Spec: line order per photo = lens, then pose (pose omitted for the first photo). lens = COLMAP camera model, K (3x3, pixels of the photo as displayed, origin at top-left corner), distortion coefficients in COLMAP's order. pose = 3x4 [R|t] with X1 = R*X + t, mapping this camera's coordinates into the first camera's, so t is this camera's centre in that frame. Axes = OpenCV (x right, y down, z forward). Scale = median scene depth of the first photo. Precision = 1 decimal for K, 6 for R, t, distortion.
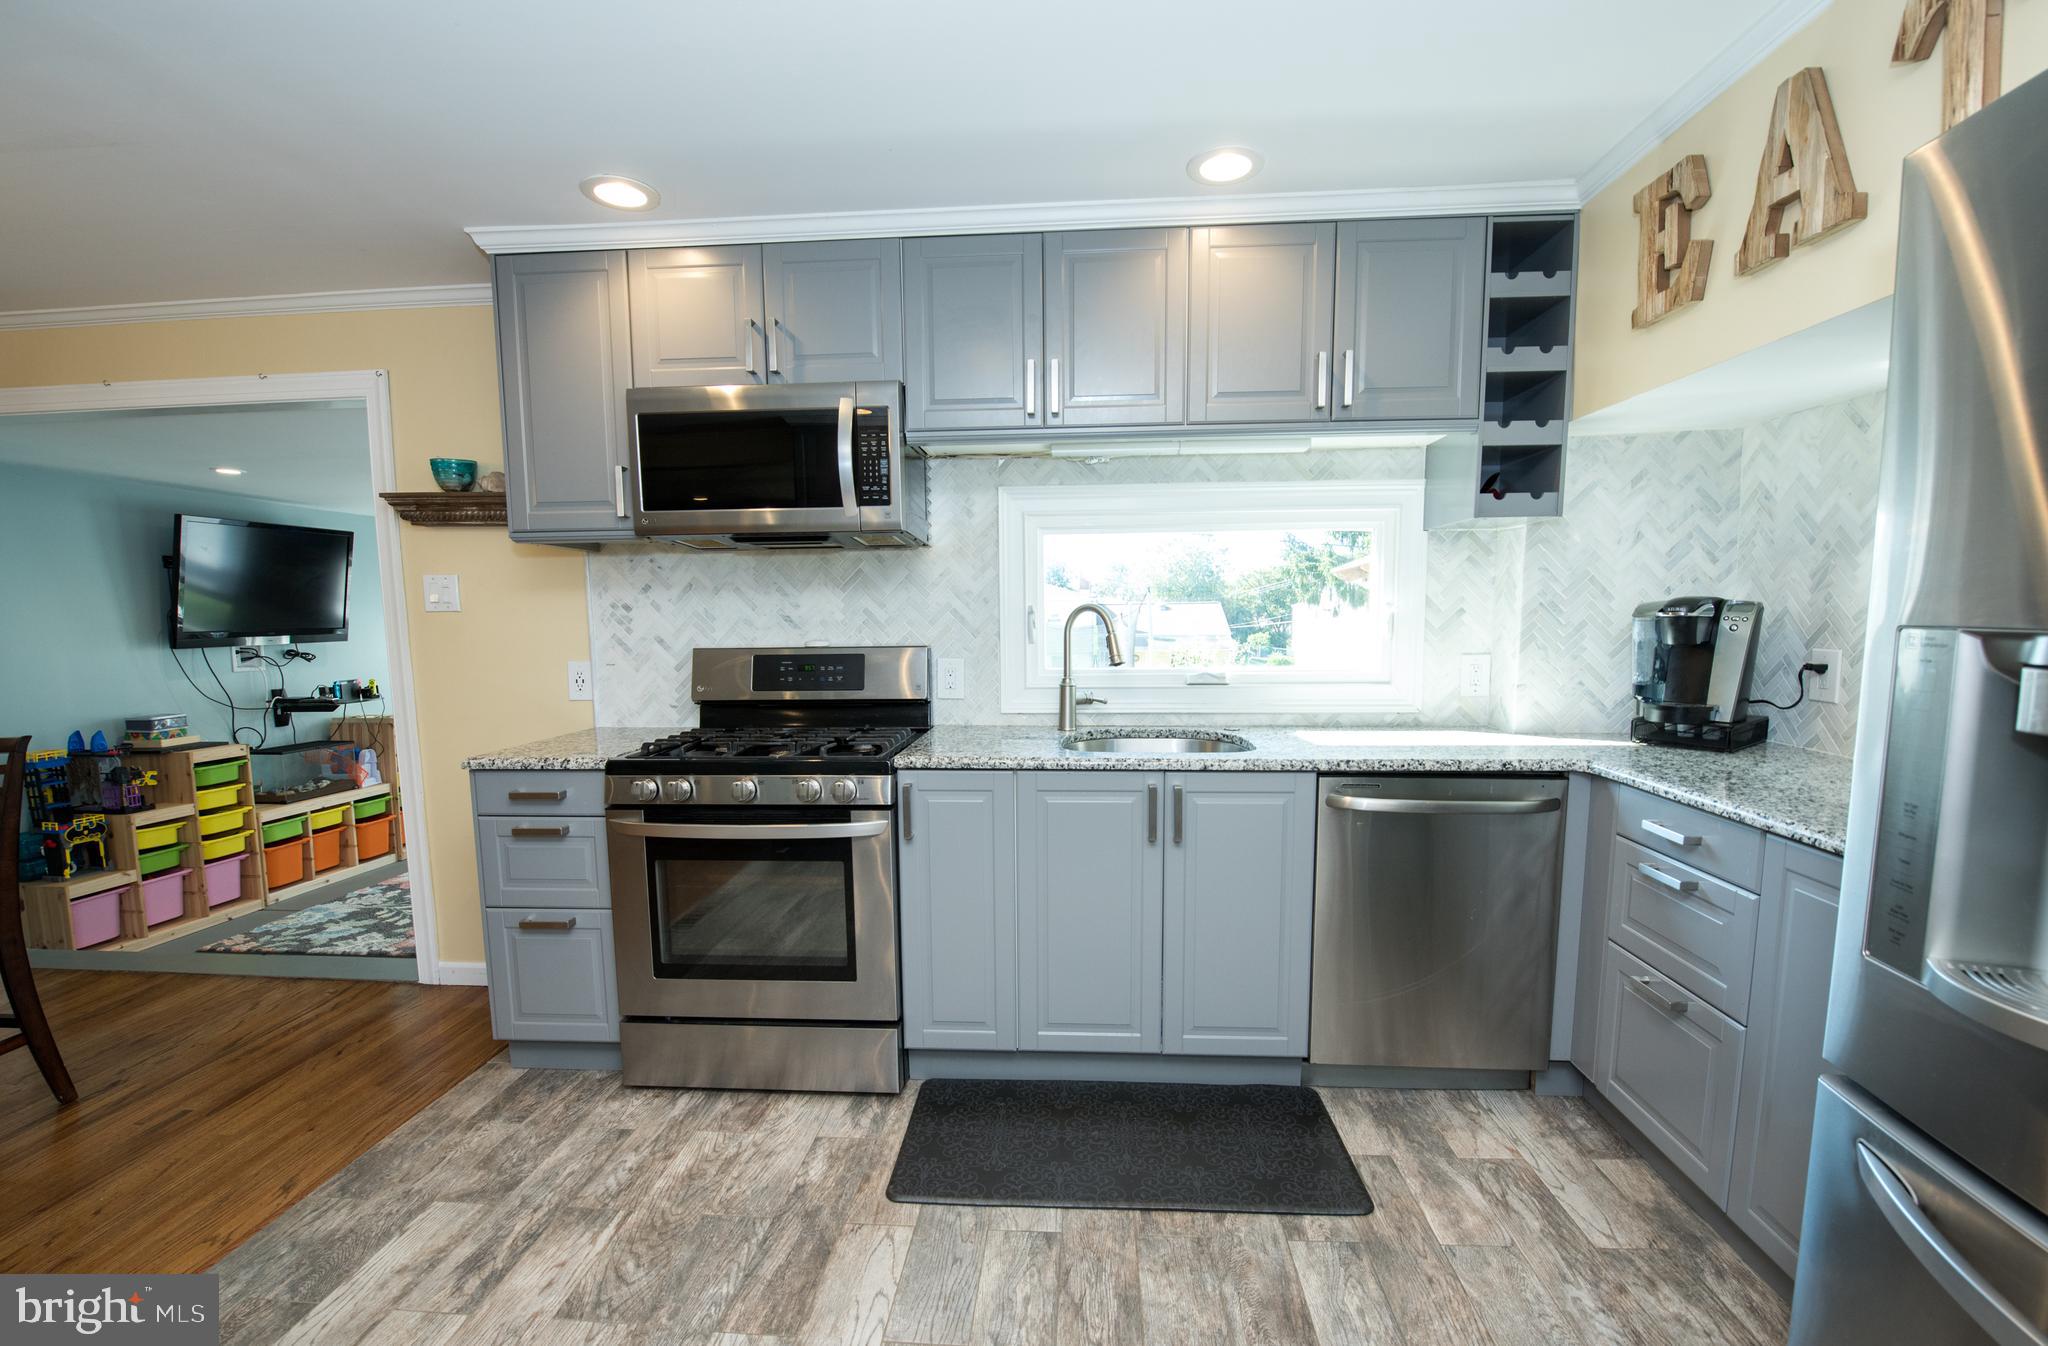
lens RADIAL K [[879.2, 0, 1036.9], [0, 879.2, 716.5], [0, 0, 1]] dist [-0.020977, -0.000337]
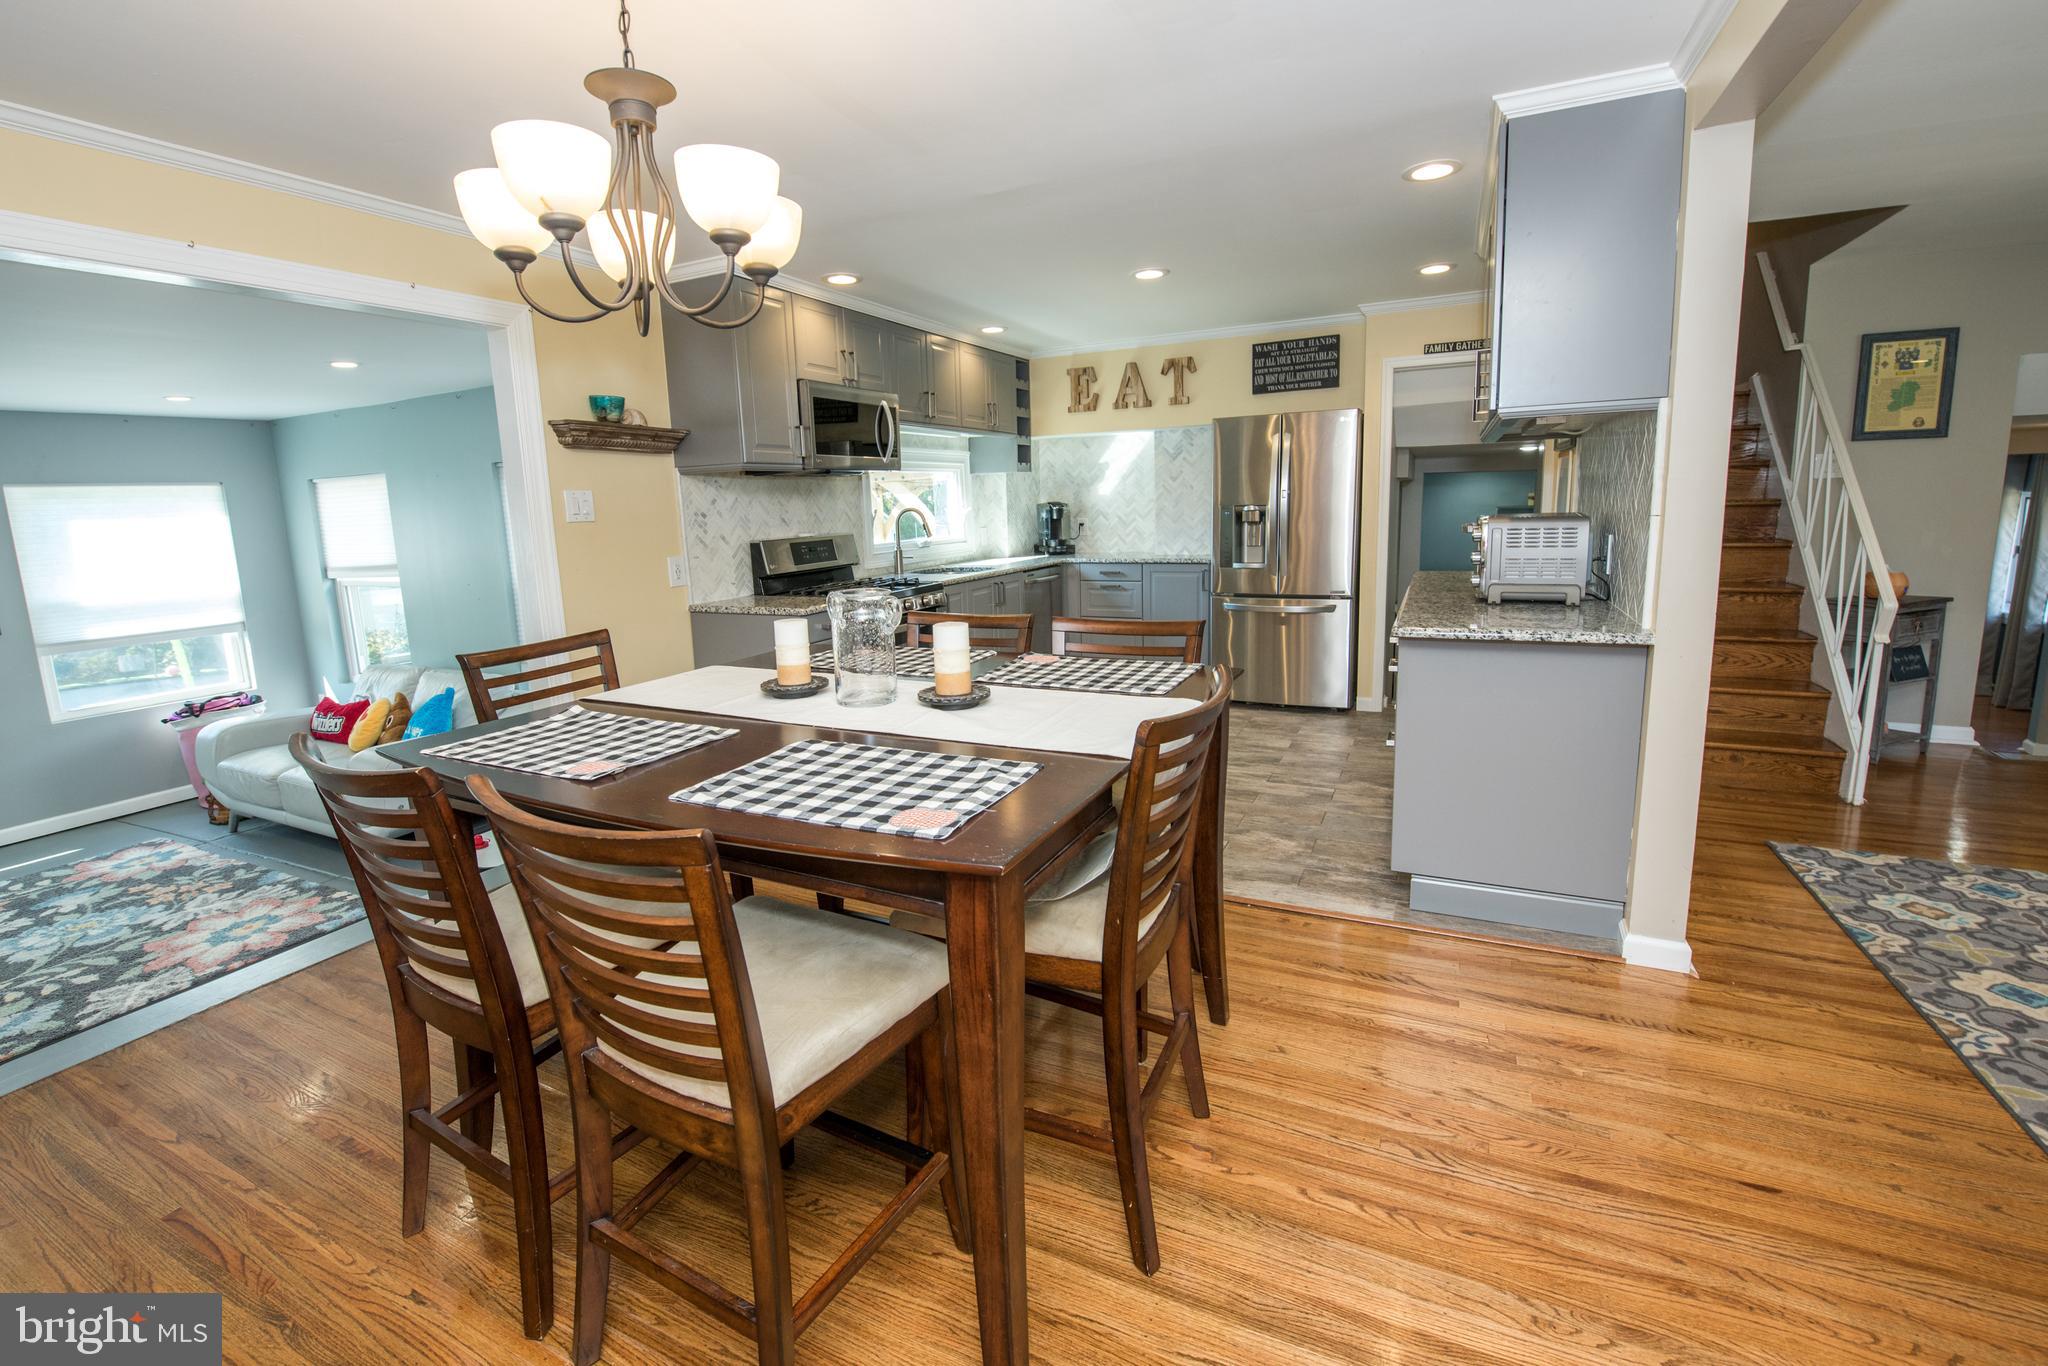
lens RADIAL K [[882.3, 0, 1001.3], [0, 882.3, 645.2], [0, 0, 1]] dist [-0.022133, -0.000136]
pose [[0.391118, -0.152870, 0.907556, -1.577979], [0.136746, 0.984816, 0.106953, -0.006458], [-0.910125, 0.082273, 0.406083, 0.022799]]
